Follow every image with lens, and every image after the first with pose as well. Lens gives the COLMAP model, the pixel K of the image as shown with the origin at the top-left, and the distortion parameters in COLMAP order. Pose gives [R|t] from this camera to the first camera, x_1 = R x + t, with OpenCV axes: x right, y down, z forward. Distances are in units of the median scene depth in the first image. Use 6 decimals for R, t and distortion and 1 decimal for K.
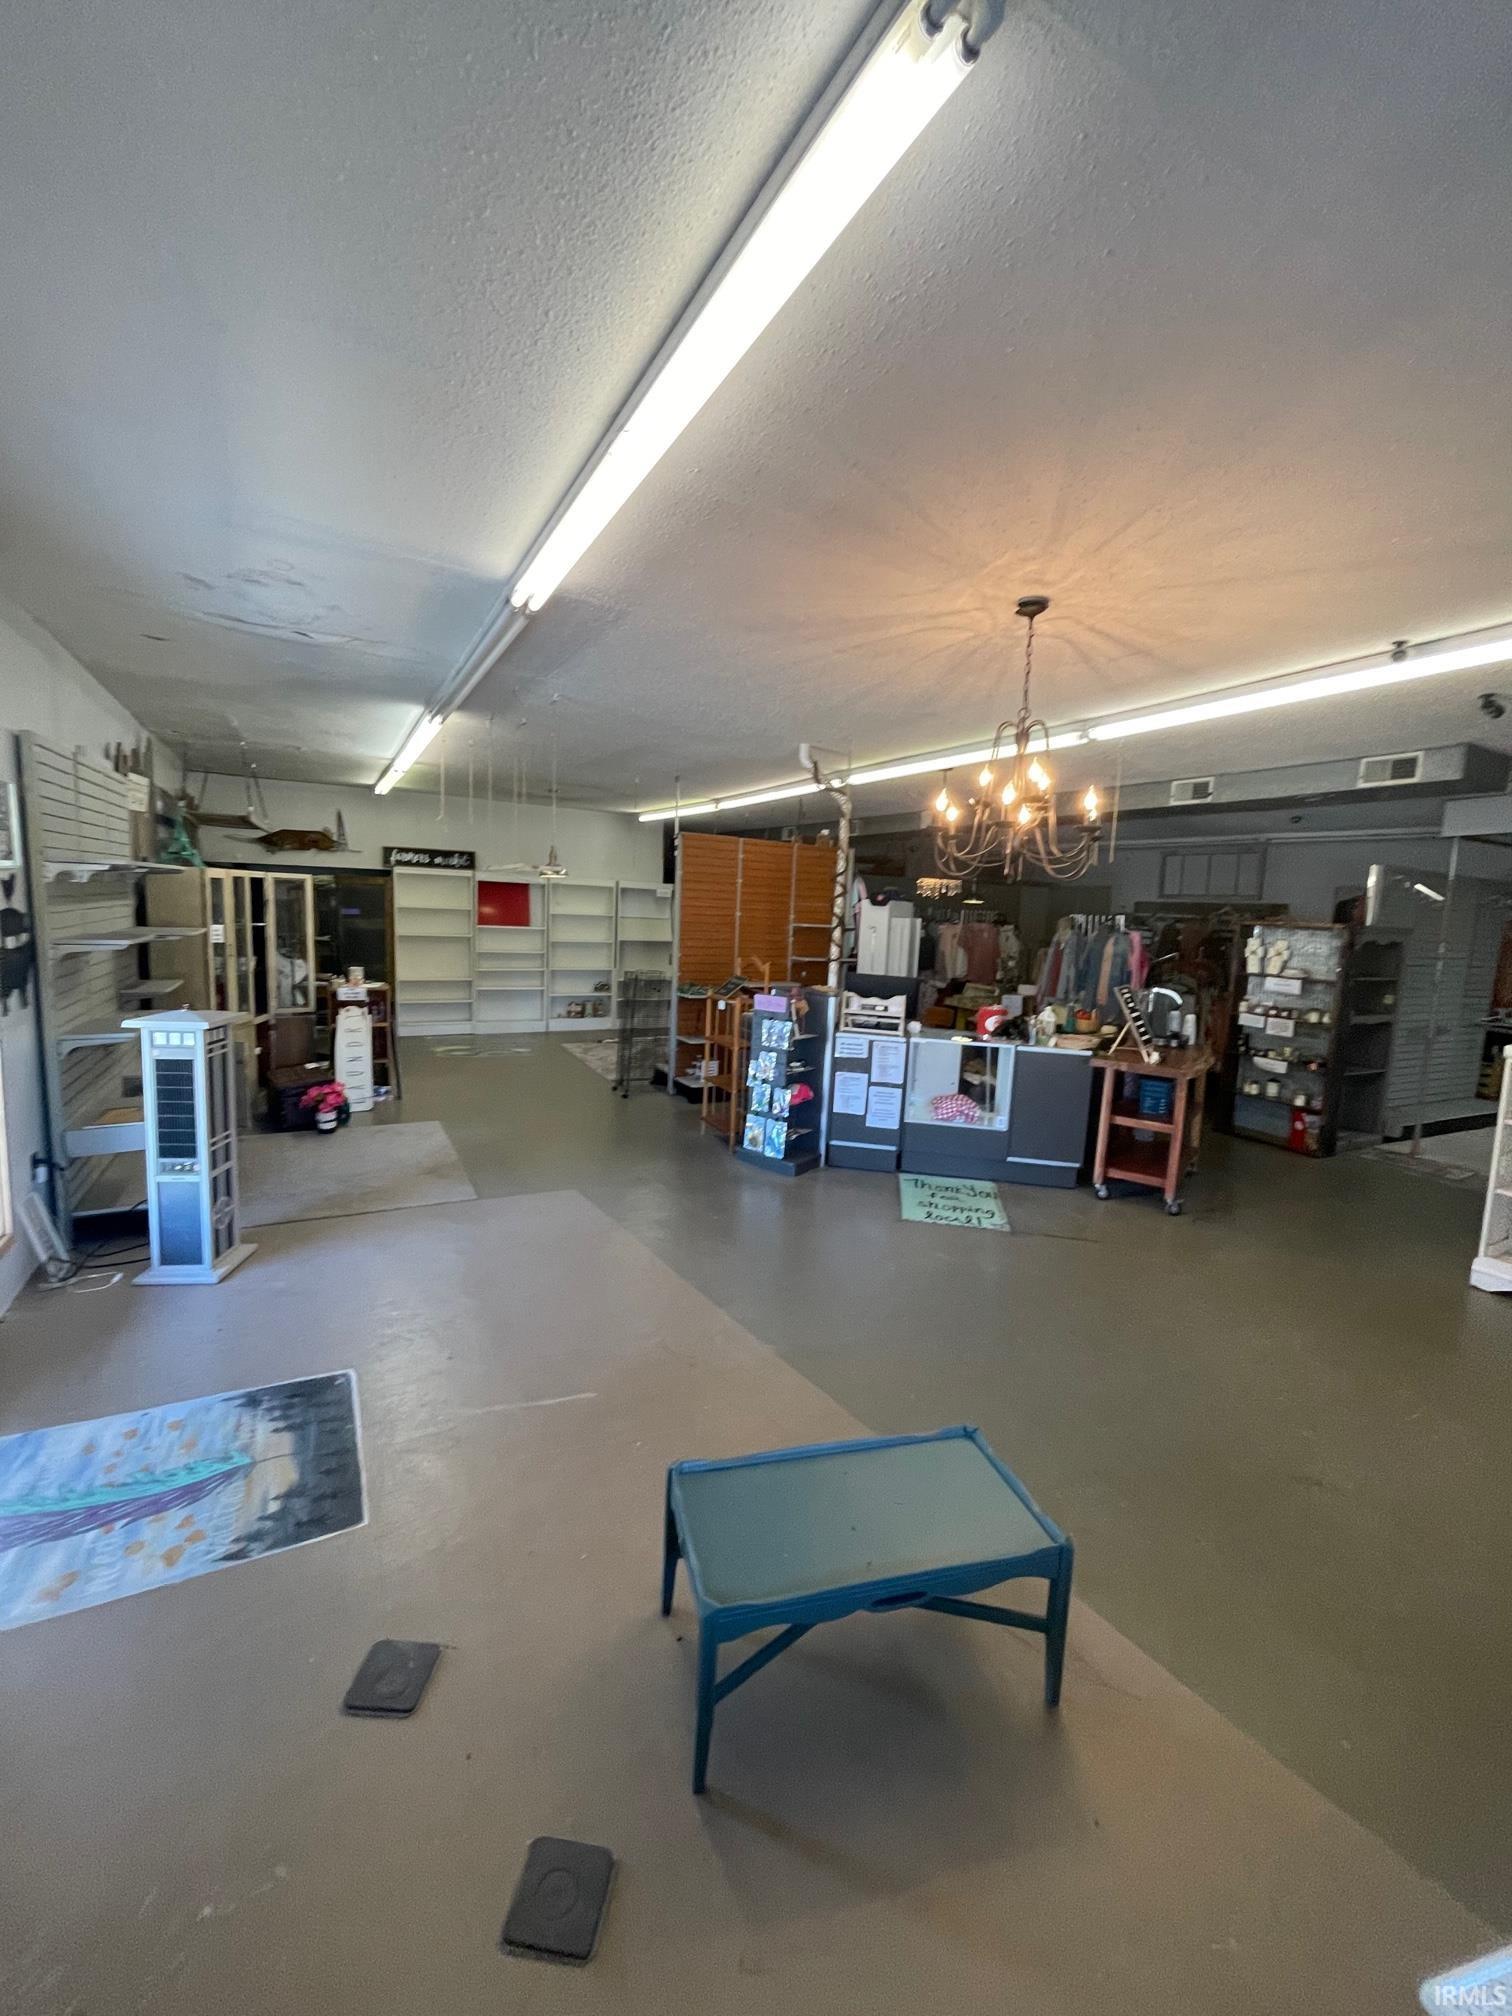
lens RADIAL K [[815.8, 0, 761.7], [0, 815.8, 1010.8], [0, 0, 1]] dist [-0.007207, 0.002962]
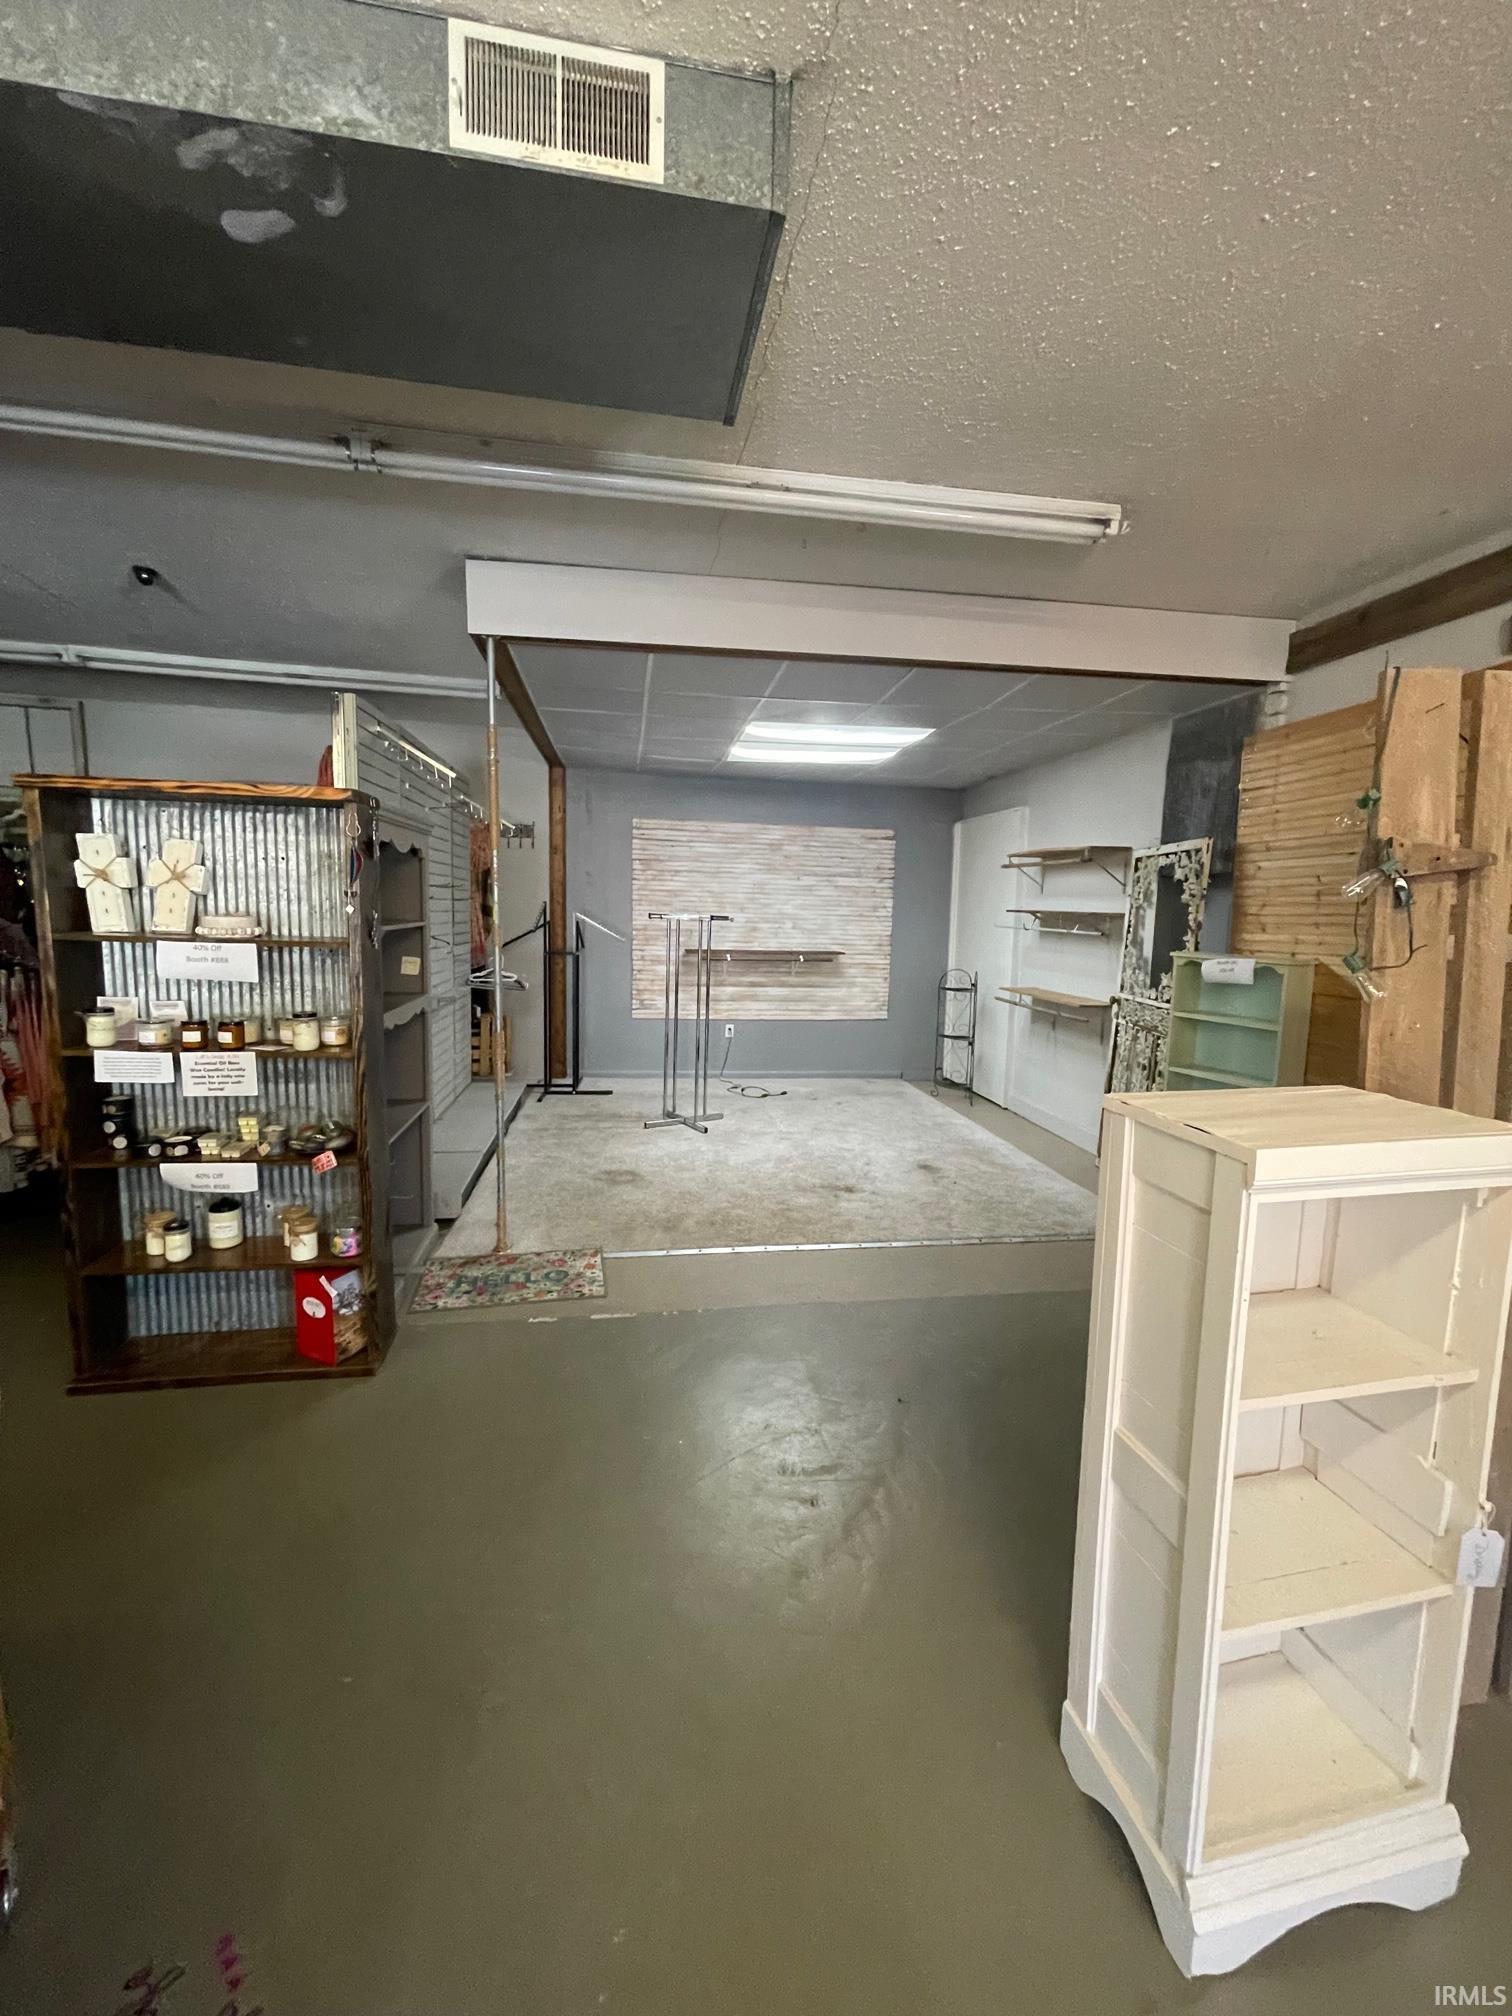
lens RADIAL K [[815.8, 0, 758.7], [0, 815.8, 995.8], [0, 0, 1]] dist [-0.007207, 0.002962]
pose [[0.338563, -0.140777, 0.930353, 0.376114], [0.106093, 0.988151, 0.110915, -0.029606], [-0.934944, 0.061152, 0.349487, 0.631911]]
